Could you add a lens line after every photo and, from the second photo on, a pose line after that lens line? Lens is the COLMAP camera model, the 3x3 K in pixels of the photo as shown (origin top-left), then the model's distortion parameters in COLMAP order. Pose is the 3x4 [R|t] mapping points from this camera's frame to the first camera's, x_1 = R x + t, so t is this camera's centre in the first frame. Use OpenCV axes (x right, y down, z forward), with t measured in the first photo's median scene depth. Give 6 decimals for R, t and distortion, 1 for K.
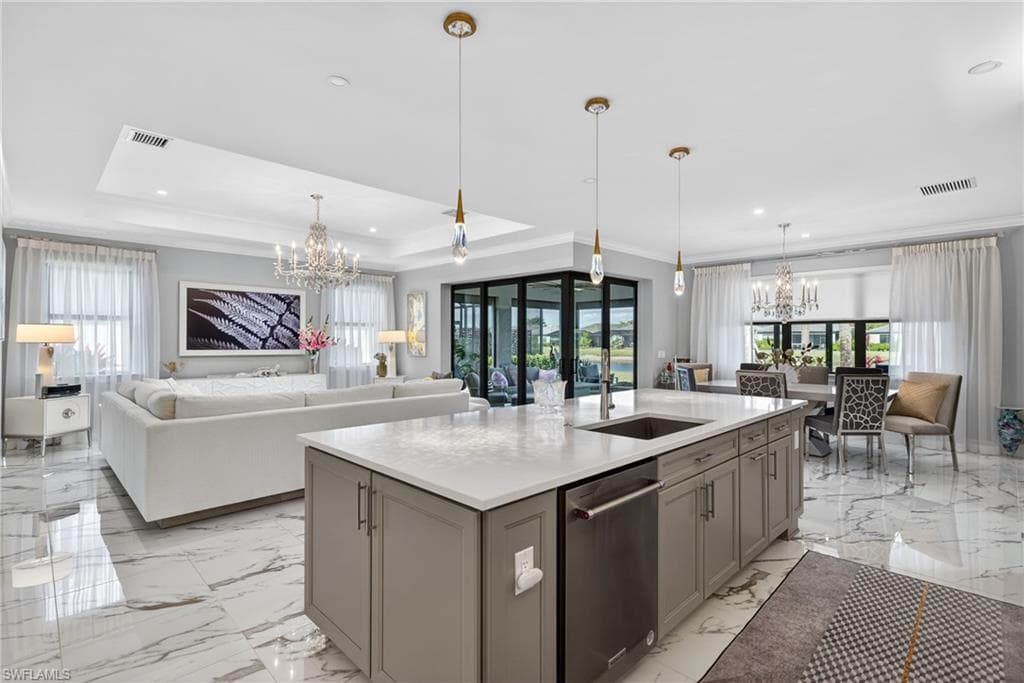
lens RADIAL K [[468.2, 0, 510.3], [0, 468.2, 336.4], [0, 0, 1]] dist [0.003249, -0.001721]
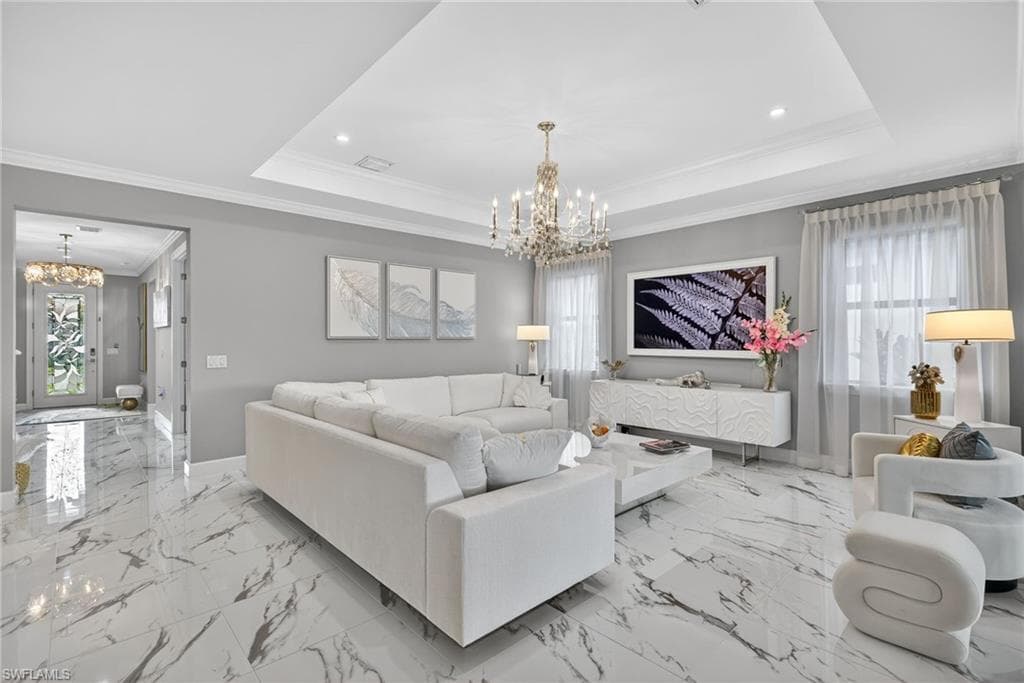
lens RADIAL K [[468.2, 0, 527.0], [0, 468.2, 337.6], [0, 0, 1]] dist [0.003249, -0.001721]
pose [[-0.020909, -0.008787, -0.999743, 0.209833], [0.010594, 0.999903, -0.009010, 0.013378], [0.999725, -0.010780, -0.020813, 0.766758]]
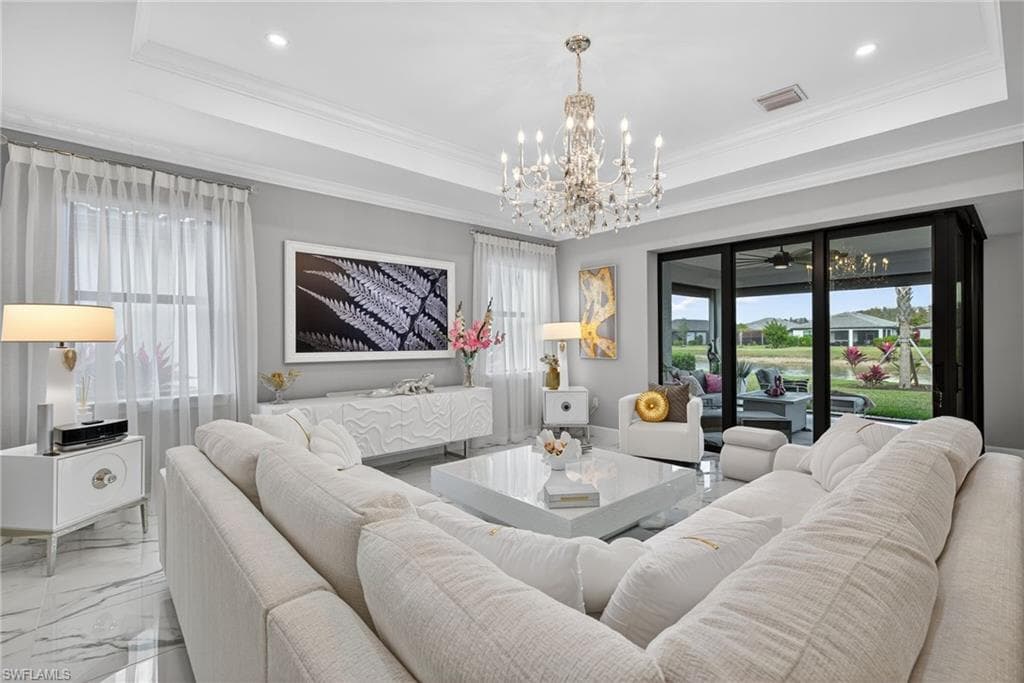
lens RADIAL K [[468.2, 0, 538.9], [0, 468.2, 336.1], [0, 0, 1]] dist [0.003249, -0.001721]
pose [[0.999545, -0.001278, -0.030151, -0.331258], [0.001530, 0.999964, 0.008335, 0.002425], [0.030139, -0.008378, 0.999511, 0.369201]]
